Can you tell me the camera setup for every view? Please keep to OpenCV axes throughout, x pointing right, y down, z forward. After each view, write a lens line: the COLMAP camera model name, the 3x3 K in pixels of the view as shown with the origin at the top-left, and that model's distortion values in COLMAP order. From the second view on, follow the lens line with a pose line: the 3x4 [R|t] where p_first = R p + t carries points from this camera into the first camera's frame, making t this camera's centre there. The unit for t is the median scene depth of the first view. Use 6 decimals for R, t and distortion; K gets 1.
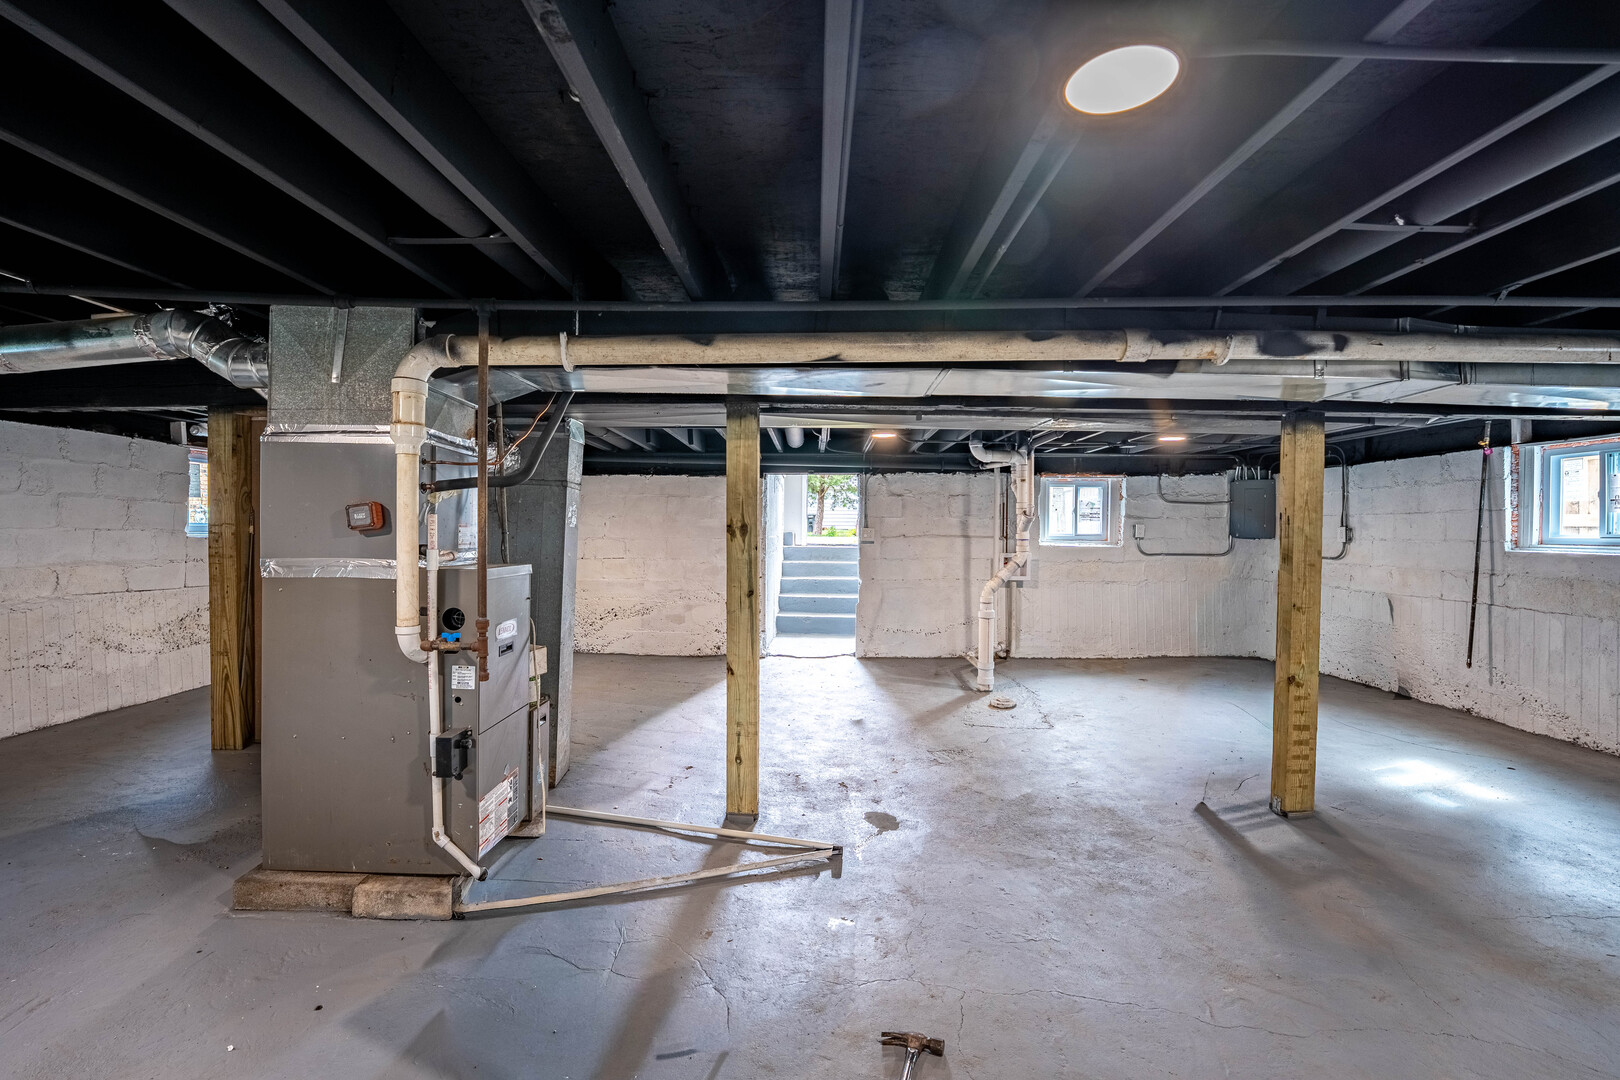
lens RADIAL K [[669.4, 0, 802.4], [0, 669.4, 546.7], [0, 0, 1]] dist [-0.029852, 0.003691]
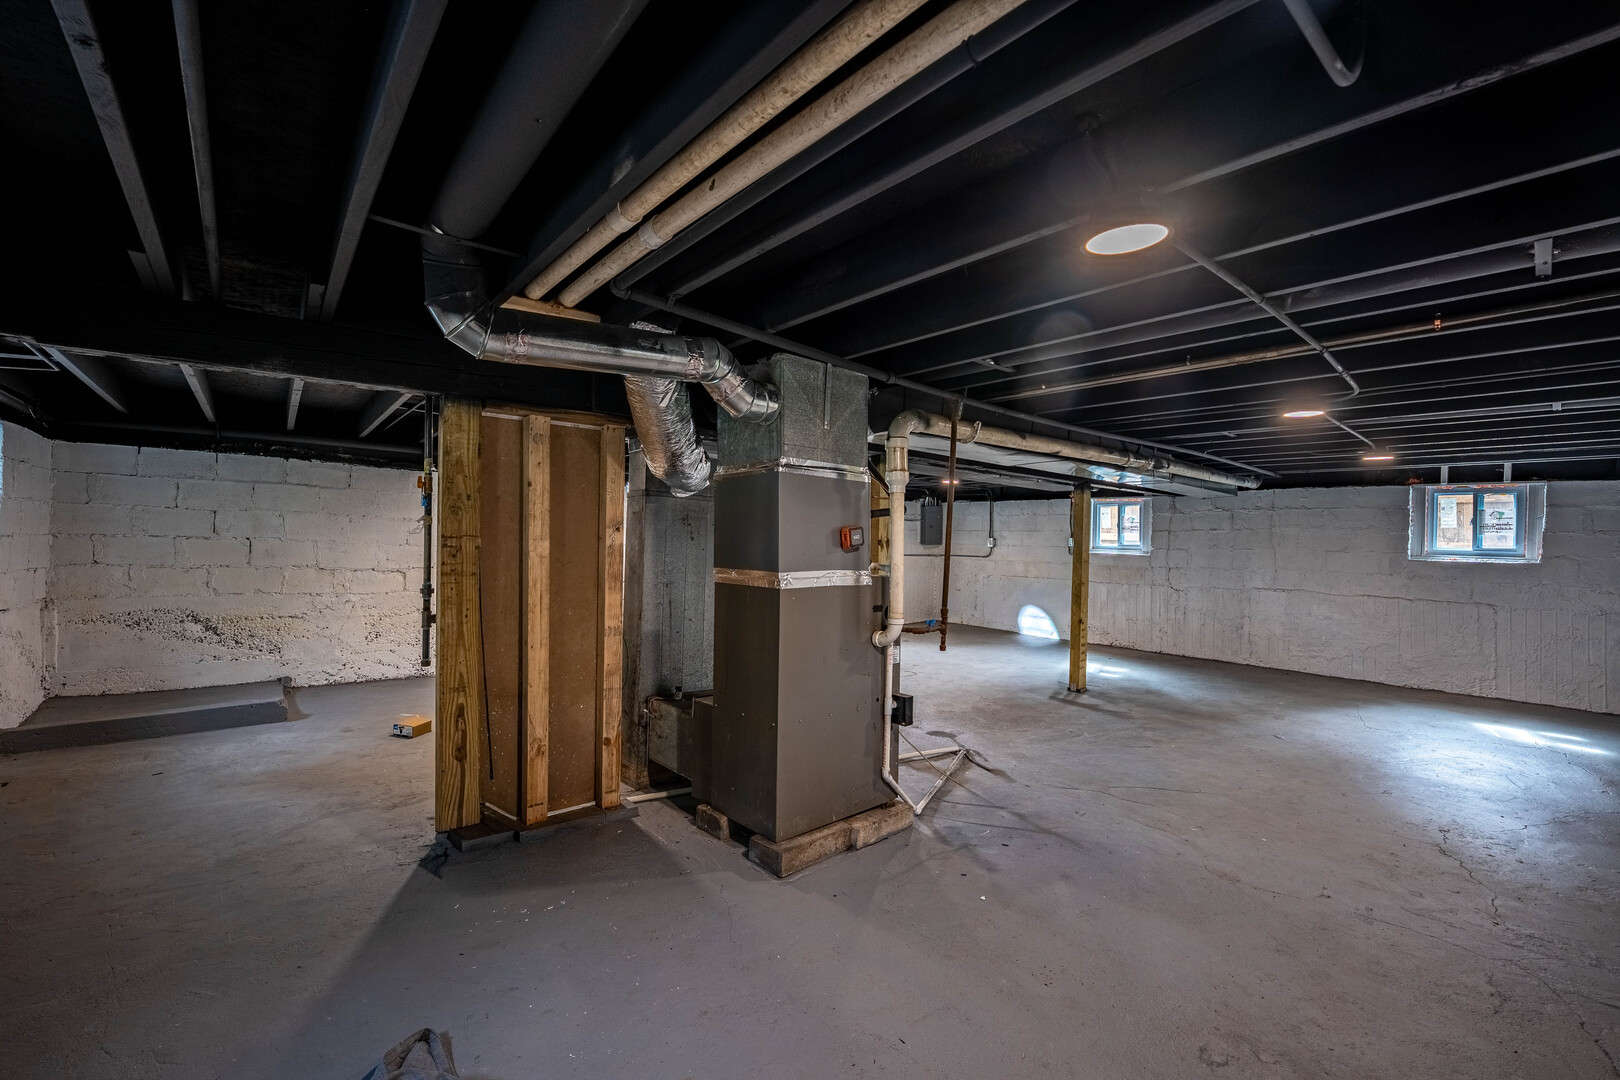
lens RADIAL K [[669.4, 0, 802.4], [0, 669.4, 546.7], [0, 0, 1]] dist [-0.029852, 0.003691]
pose [[0.752810, -0.003327, 0.658229, -0.941154], [0.002467, 0.999994, 0.002233, -0.018018], [-0.658233, -0.000057, 0.752814, 0.052409]]
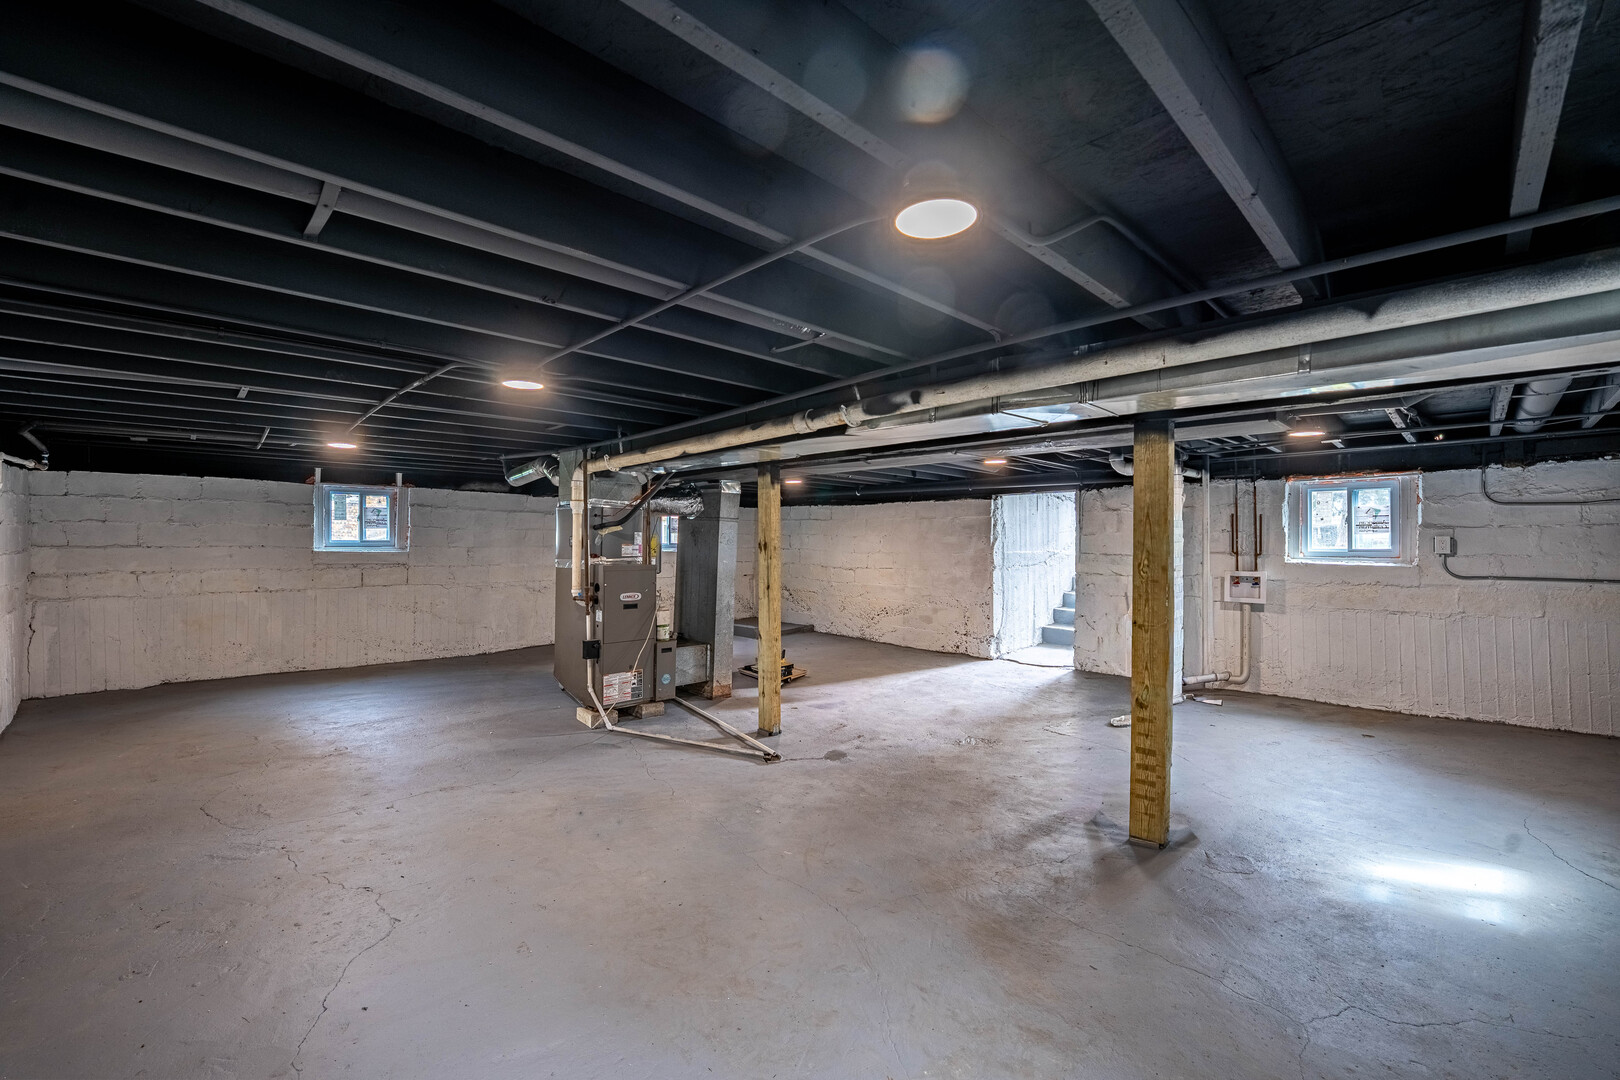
lens RADIAL K [[669.4, 0, 802.4], [0, 669.4, 546.7], [0, 0, 1]] dist [-0.029852, 0.003691]
pose [[0.702302, -0.002821, -0.711874, 0.891804], [-0.014043, 0.999743, -0.017815, 0.001747], [0.711741, 0.022509, 0.702081, -0.030100]]
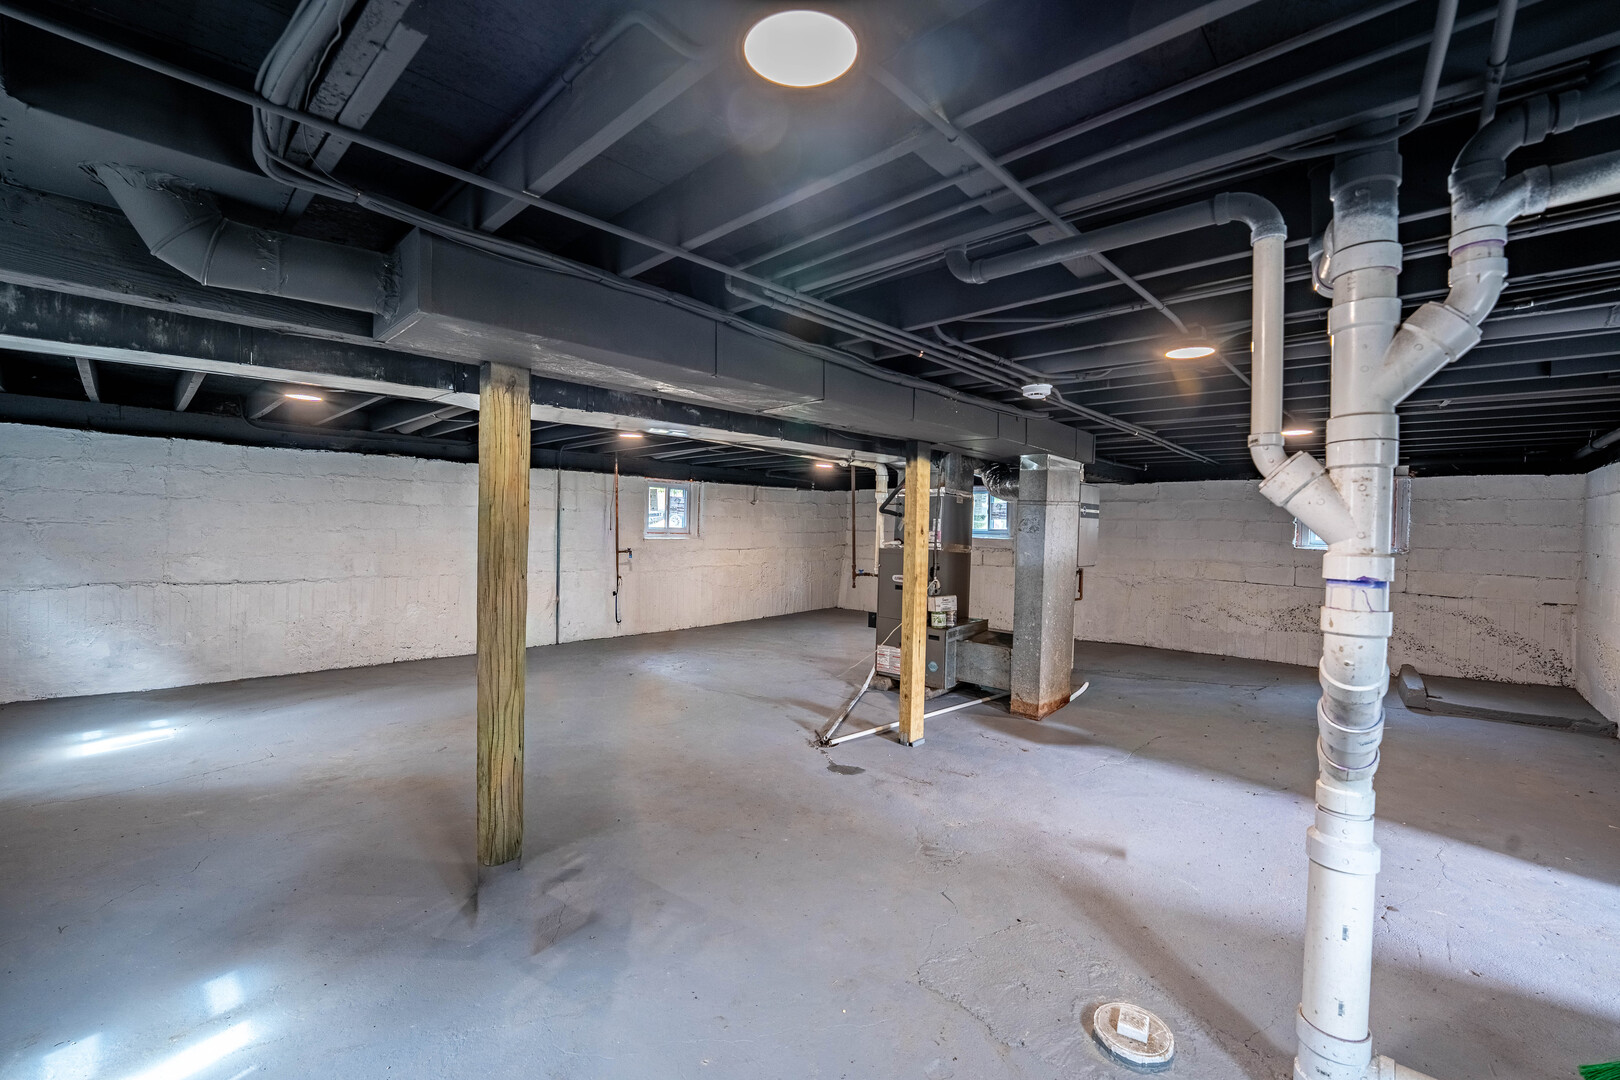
lens RADIAL K [[653.1, 0, 791.3], [0, 653.1, 540.8], [0, 0, 1]] dist [-0.027055, -0.000060]
pose [[-0.683495, -0.006393, -0.729927, 0.887810], [-0.042334, 0.998626, 0.030895, -0.033251], [0.728727, 0.052017, -0.682826, 1.441395]]
